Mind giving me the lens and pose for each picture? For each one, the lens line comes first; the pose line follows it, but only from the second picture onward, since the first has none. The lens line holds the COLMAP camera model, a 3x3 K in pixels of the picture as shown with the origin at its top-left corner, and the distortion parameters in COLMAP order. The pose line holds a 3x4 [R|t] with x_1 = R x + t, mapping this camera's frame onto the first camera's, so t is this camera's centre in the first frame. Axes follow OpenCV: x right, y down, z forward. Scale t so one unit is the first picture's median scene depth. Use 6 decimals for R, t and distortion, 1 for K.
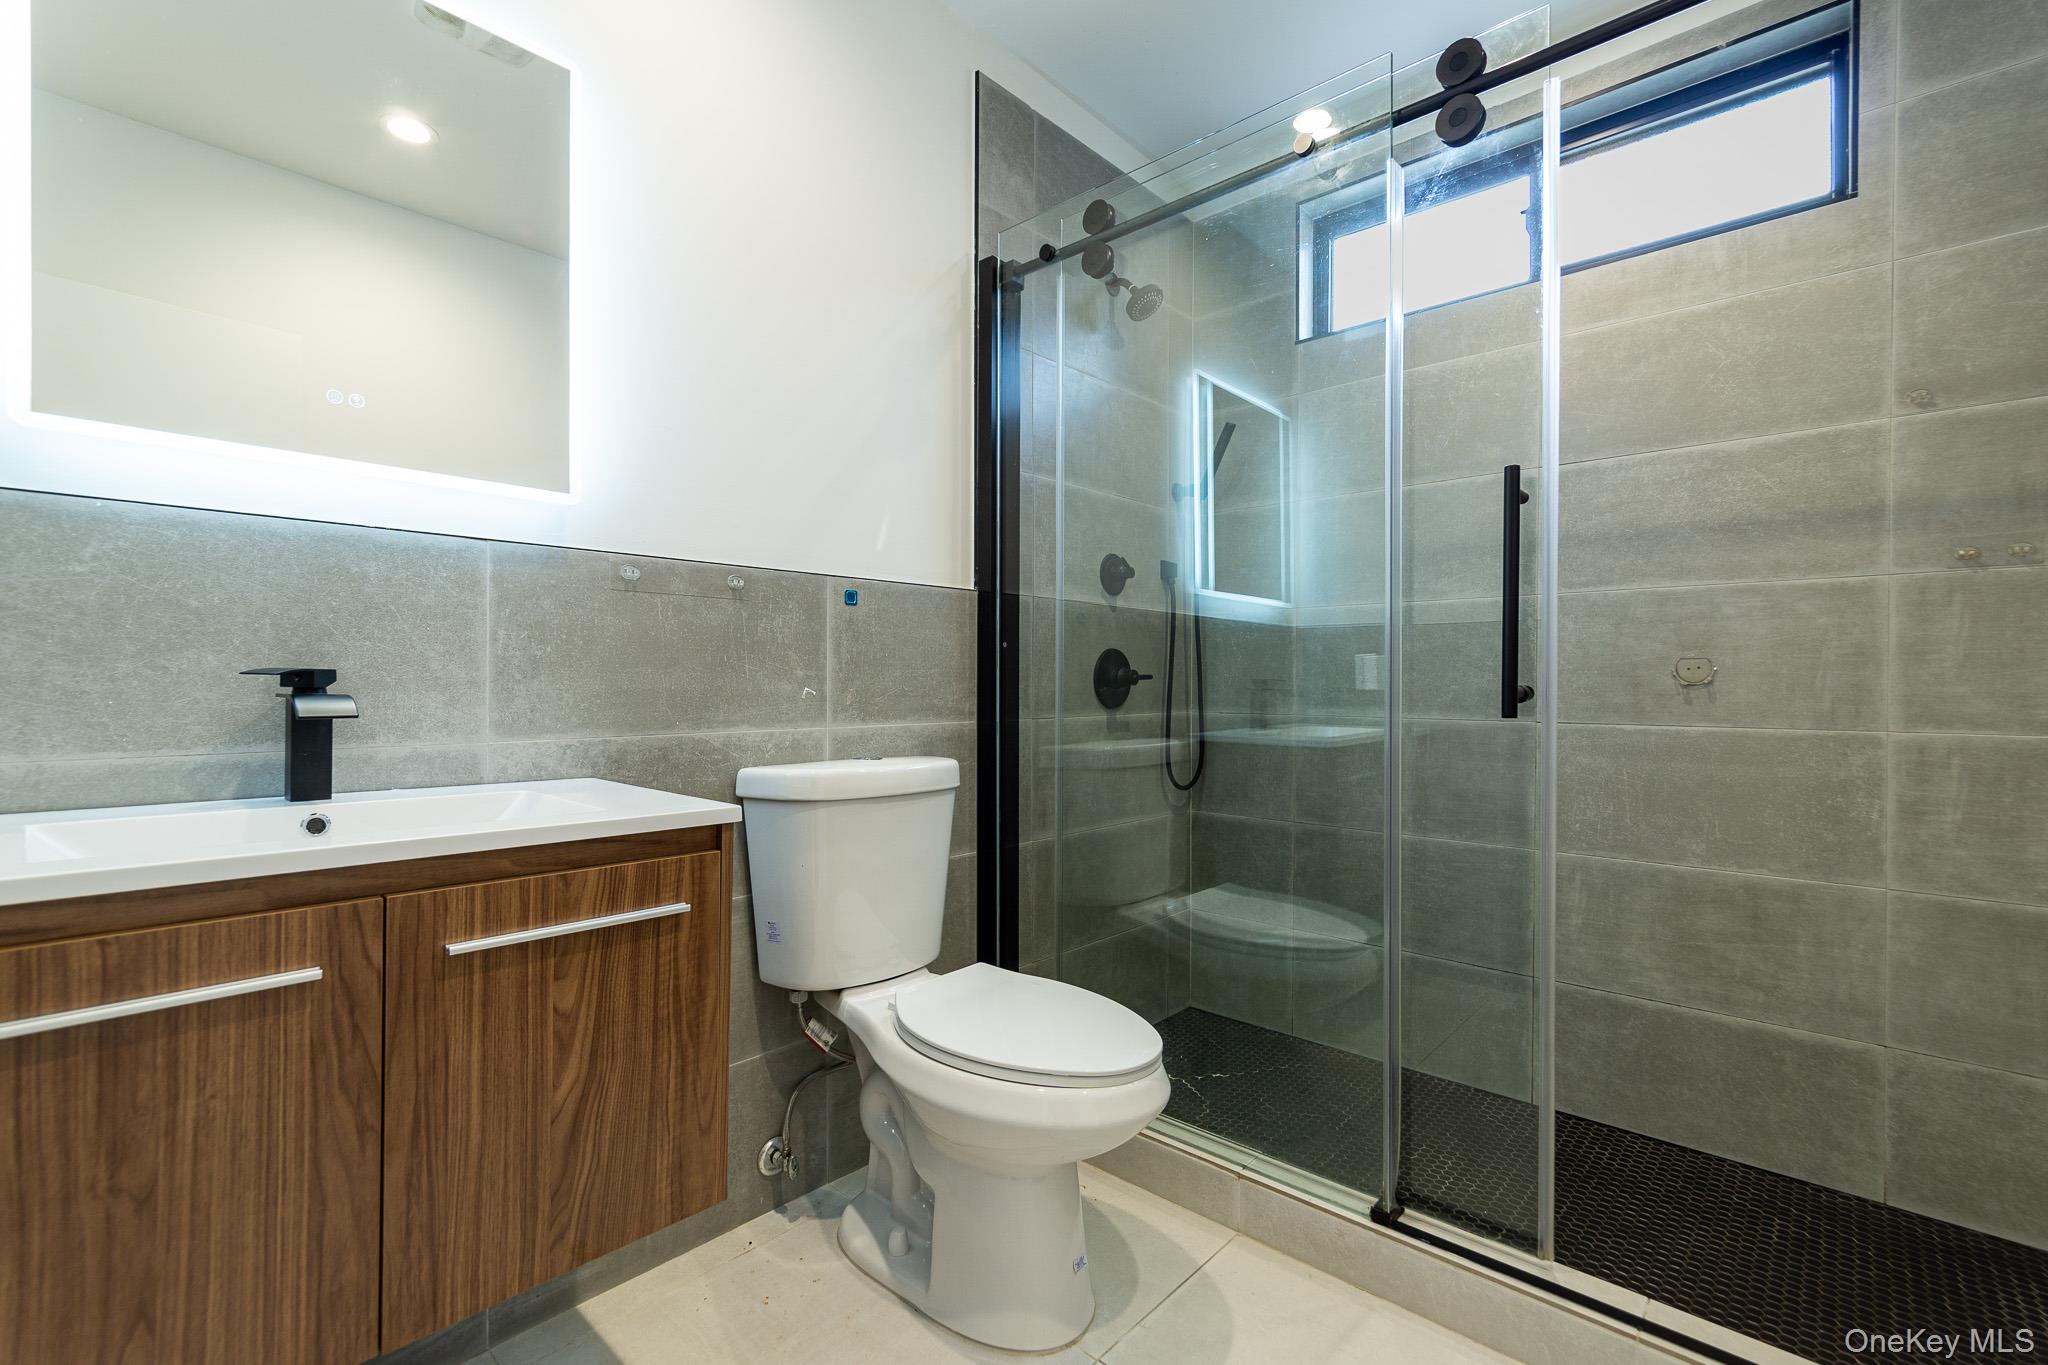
lens RADIAL K [[915.1, 0, 1009.5], [0, 915.1, 681.0], [0, 0, 1]] dist [0.001968, -0.000042]
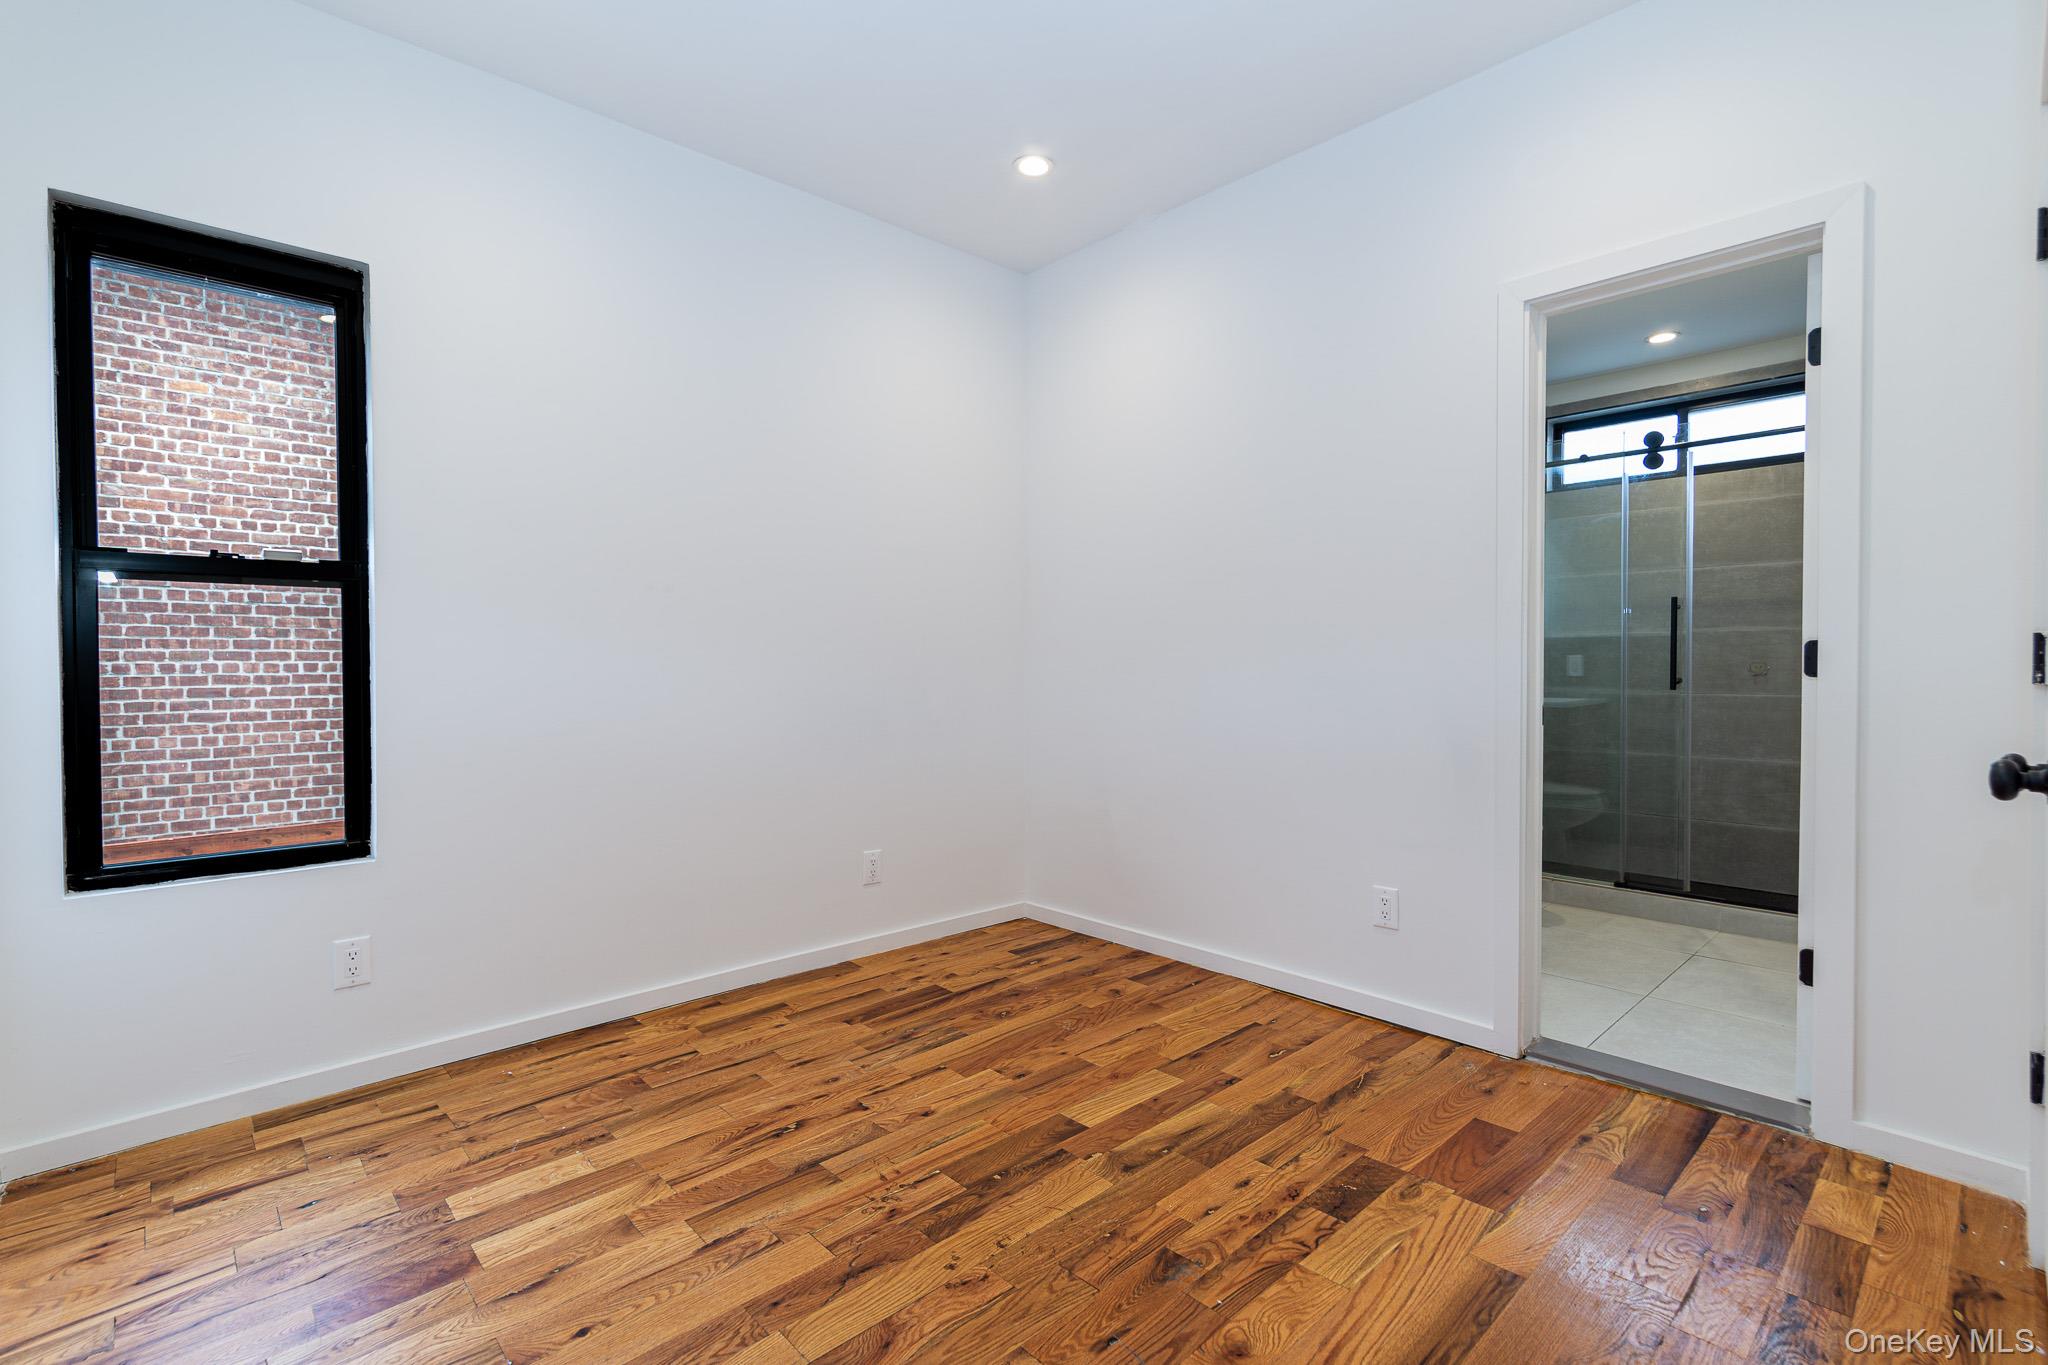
lens RADIAL K [[915.1, 0, 1034.5], [0, 915.1, 679.0], [0, 0, 1]] dist [0.001968, -0.000042]
pose [[0.996649, -0.007597, -0.081440, -0.750836], [0.009053, 0.999805, 0.017527, -0.038035], [0.081291, -0.018206, 0.996524, -1.247315]]
